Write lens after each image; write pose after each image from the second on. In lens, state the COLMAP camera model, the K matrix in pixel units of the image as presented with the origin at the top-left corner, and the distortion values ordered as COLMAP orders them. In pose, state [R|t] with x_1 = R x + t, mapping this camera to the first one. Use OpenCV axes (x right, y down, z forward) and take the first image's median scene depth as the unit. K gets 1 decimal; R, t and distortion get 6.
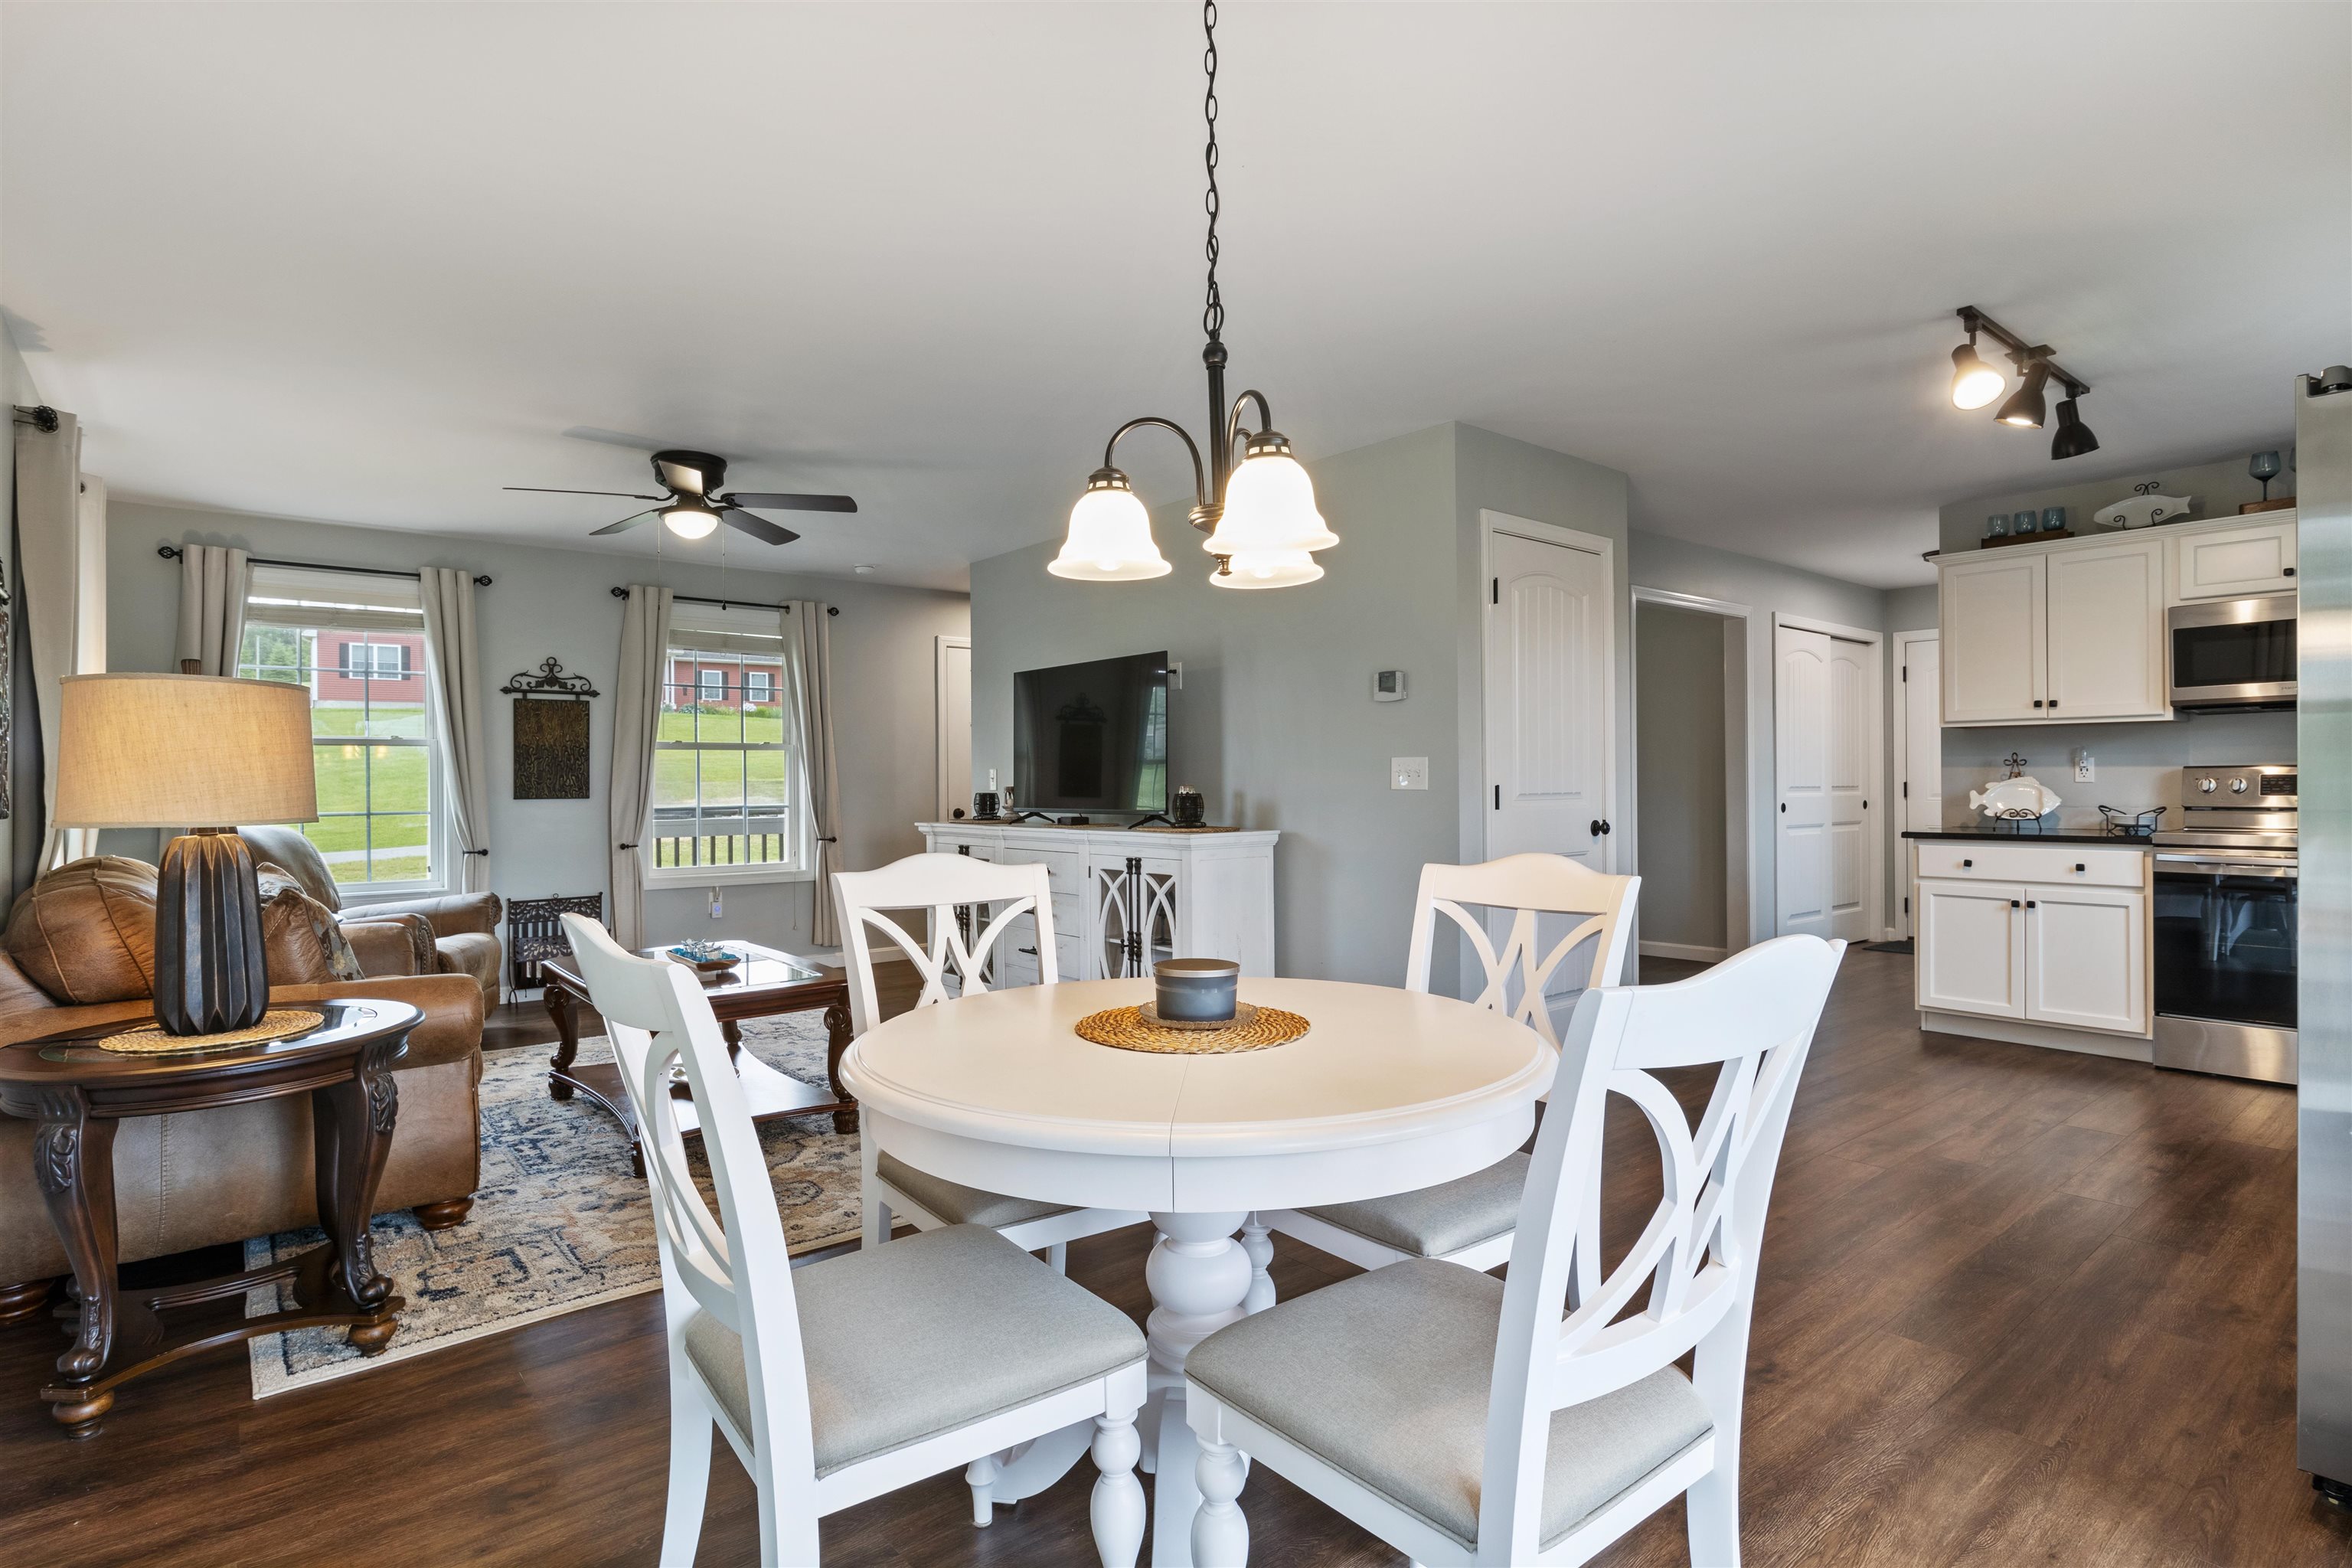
lens RADIAL K [[1180.0, 0, 1170.6], [0, 1180.0, 786.5], [0, 0, 1]] dist [-0.006198, -0.000240]
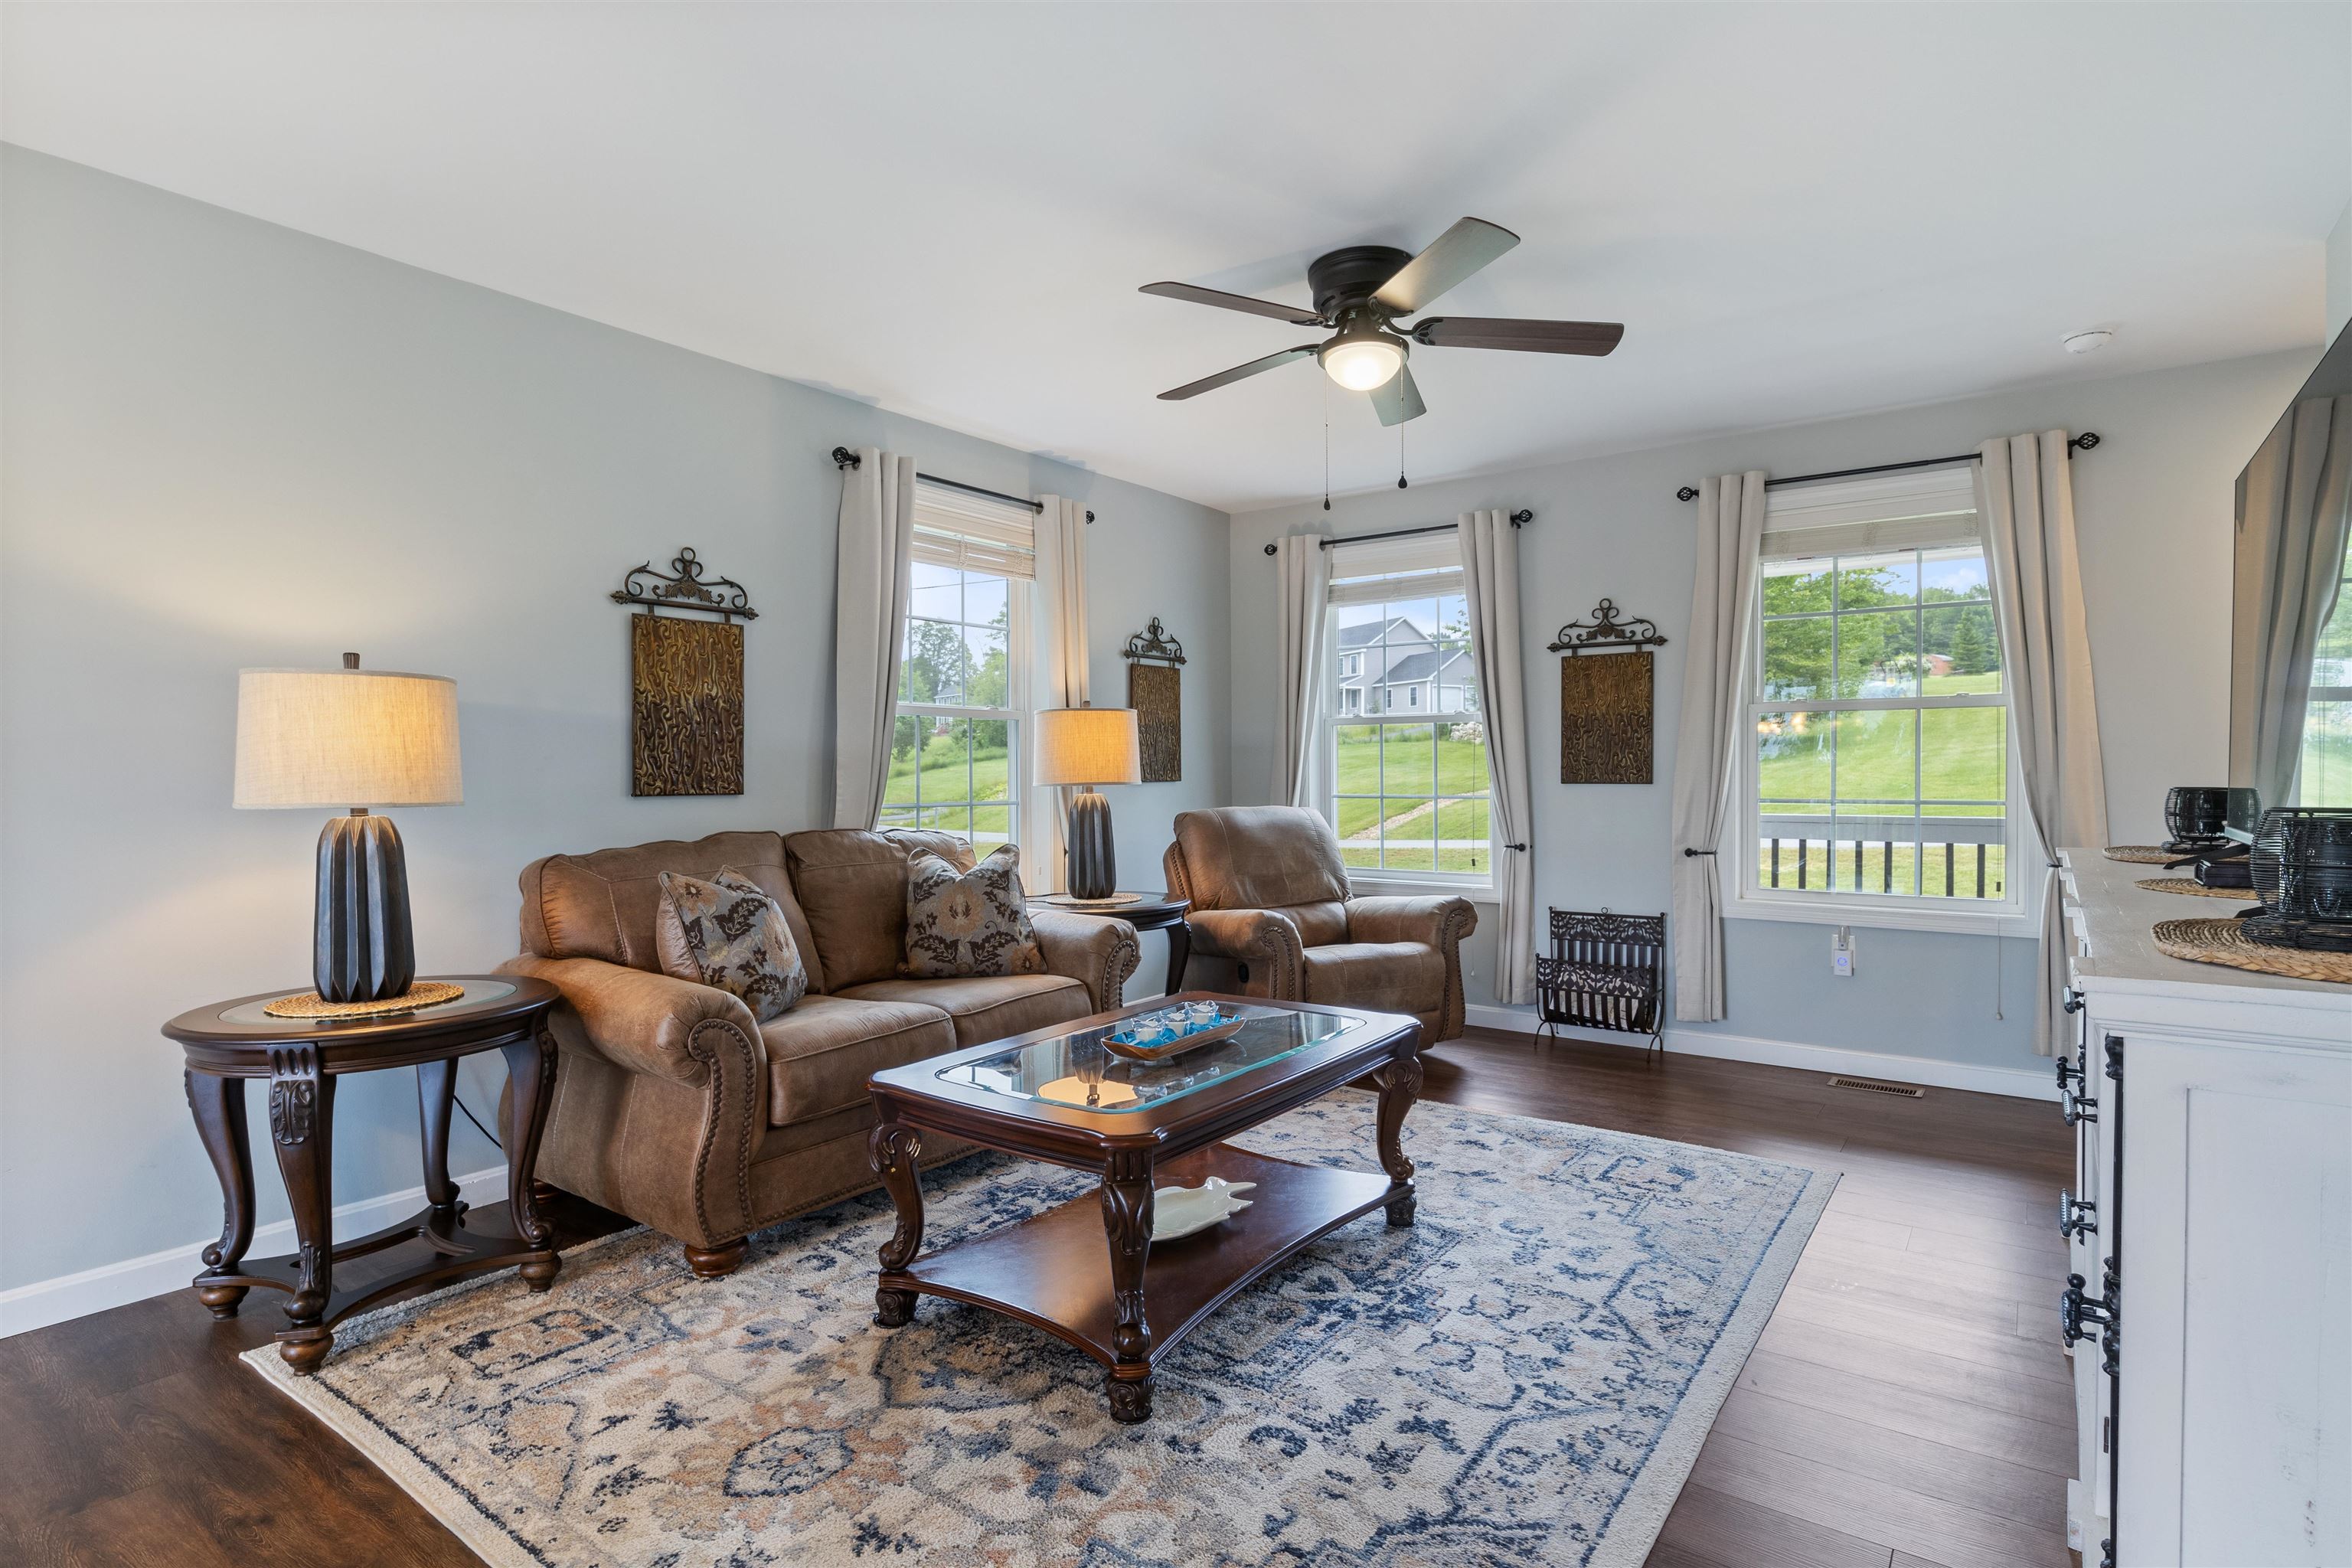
lens RADIAL K [[1180.0, 0, 1170.6], [0, 1180.0, 784.4], [0, 0, 1]] dist [-0.006198, -0.000240]
pose [[0.250006, 0.016879, -0.968097, 0.150272], [-0.000878, 0.999852, 0.017206, -0.002072], [0.968244, -0.003452, 0.249983, 0.542349]]
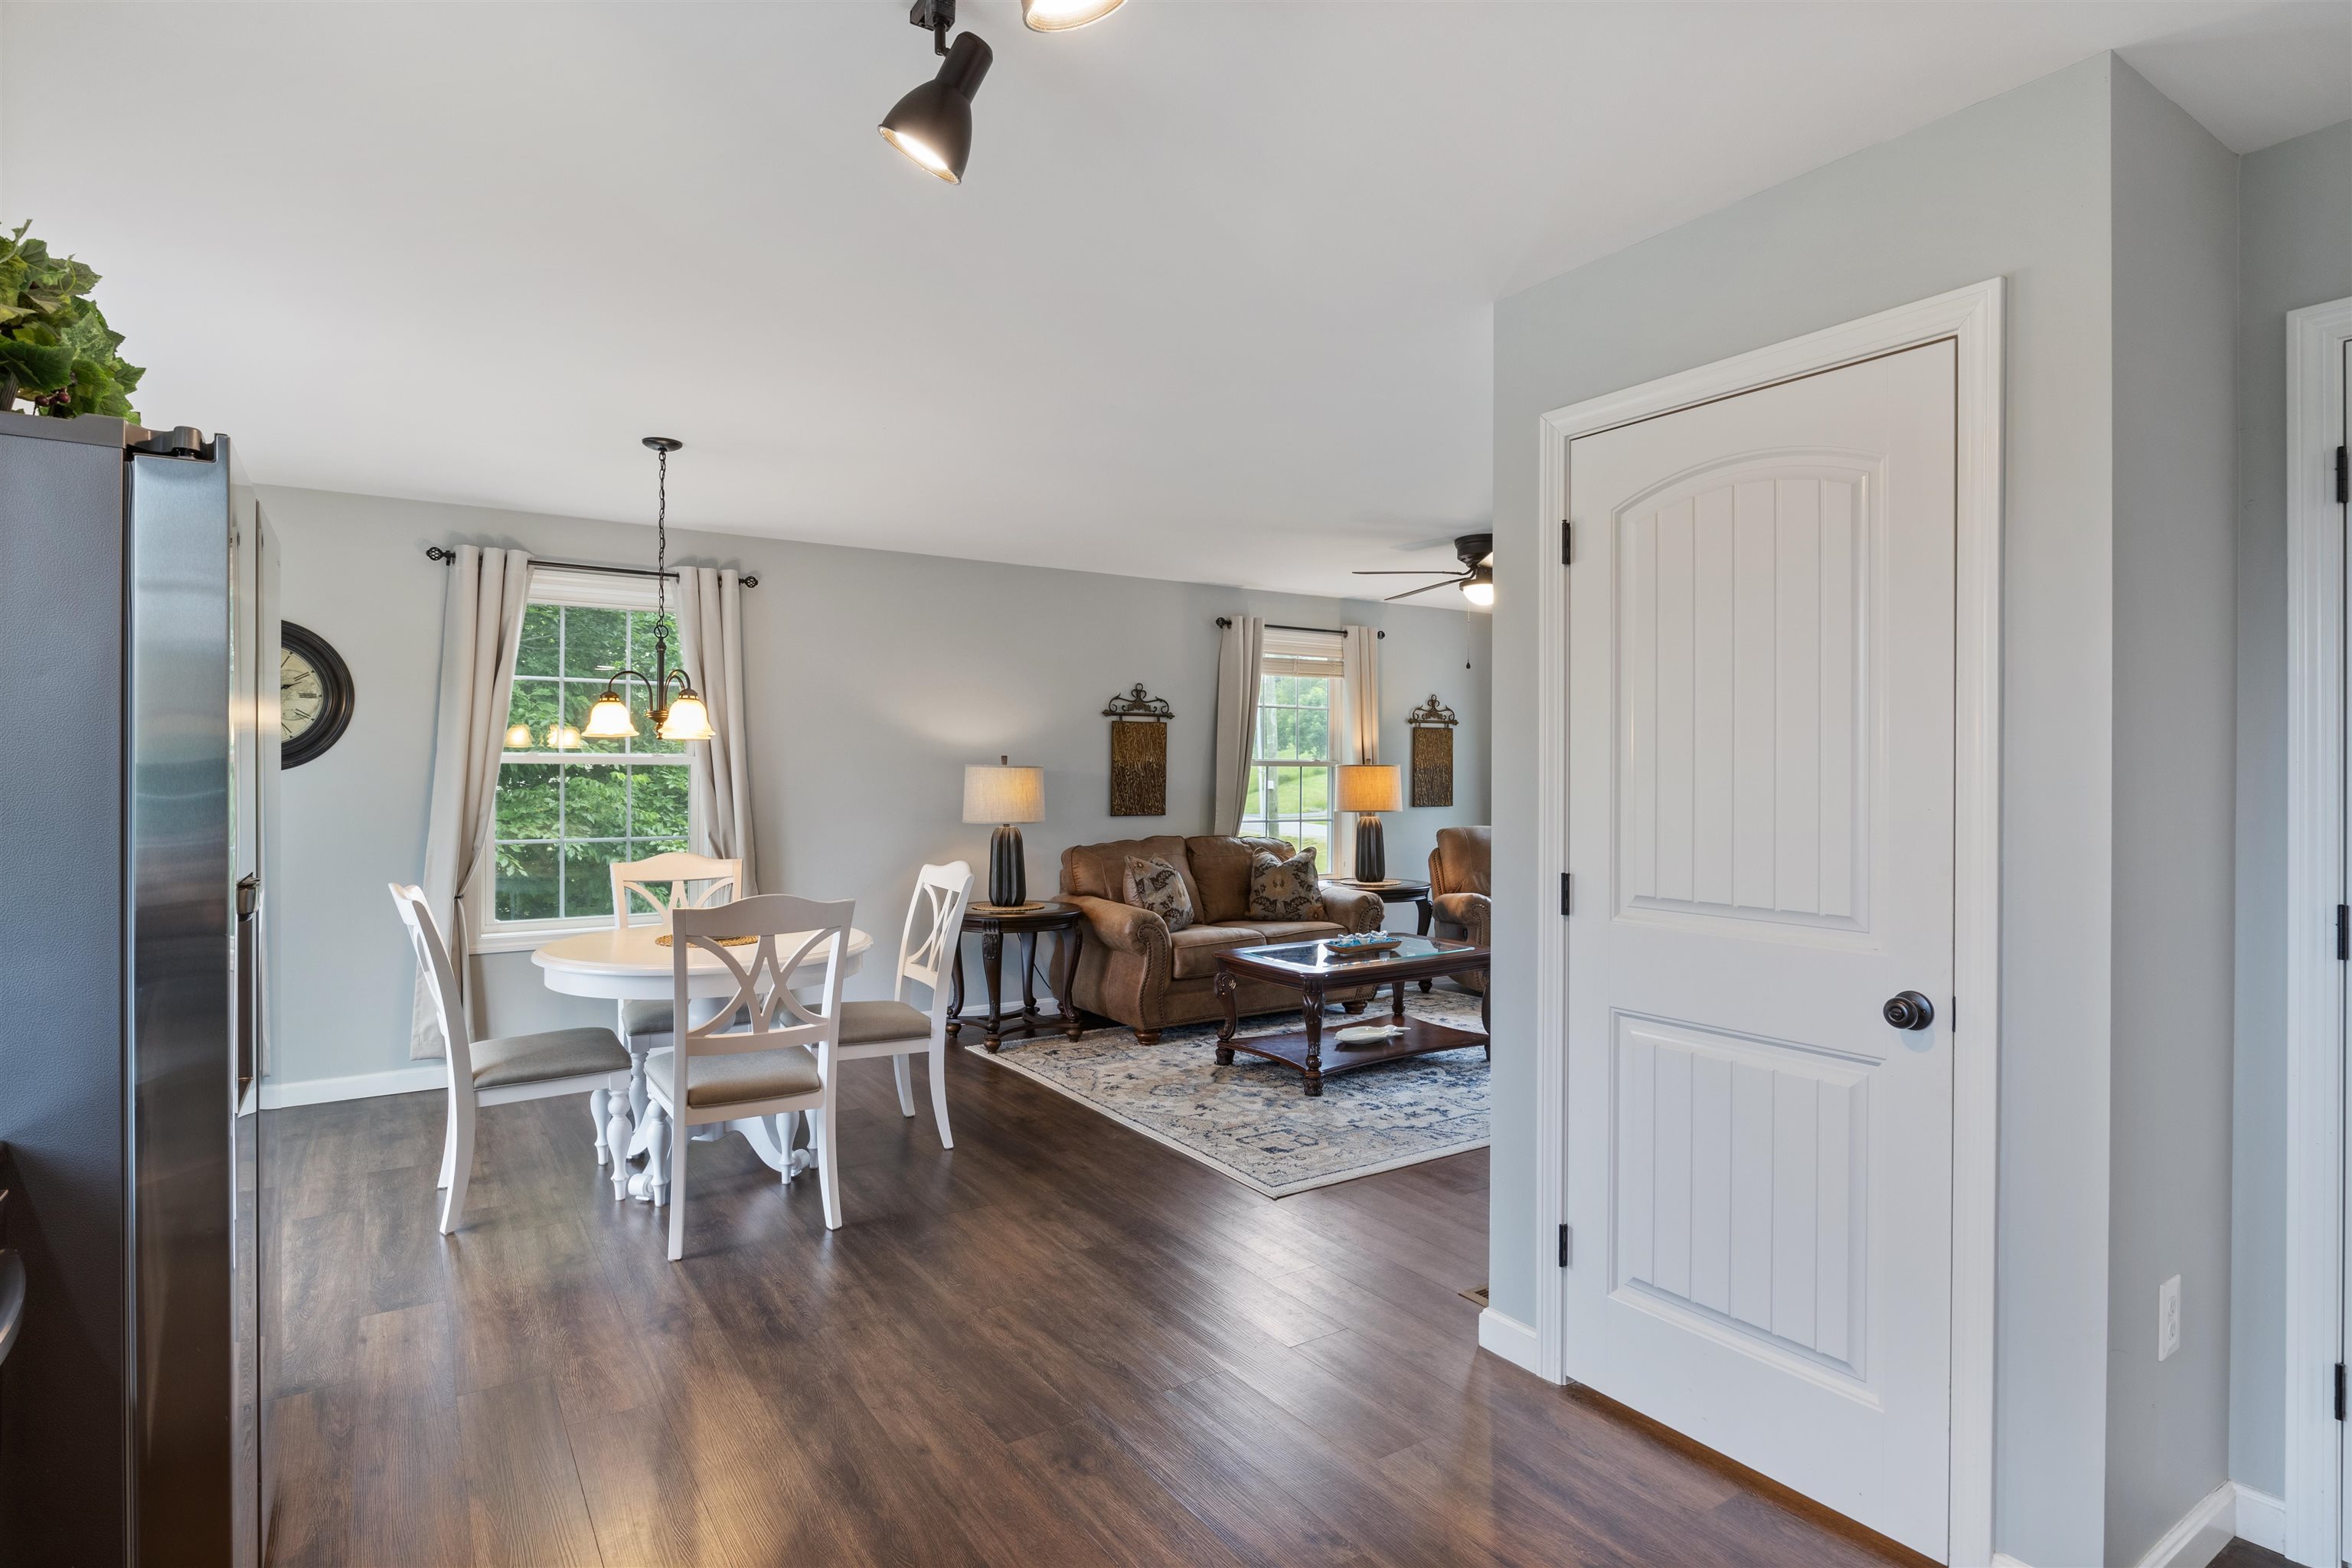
lens RADIAL K [[1180.0, 0, 1177.4], [0, 1180.0, 779.5], [0, 0, 1]] dist [-0.006198, -0.000240]
pose [[-0.094613, 0.015449, -0.995394, 0.600845], [-0.008475, 0.999831, 0.016323, -0.037130], [0.995478, 0.009980, -0.094466, 0.595586]]
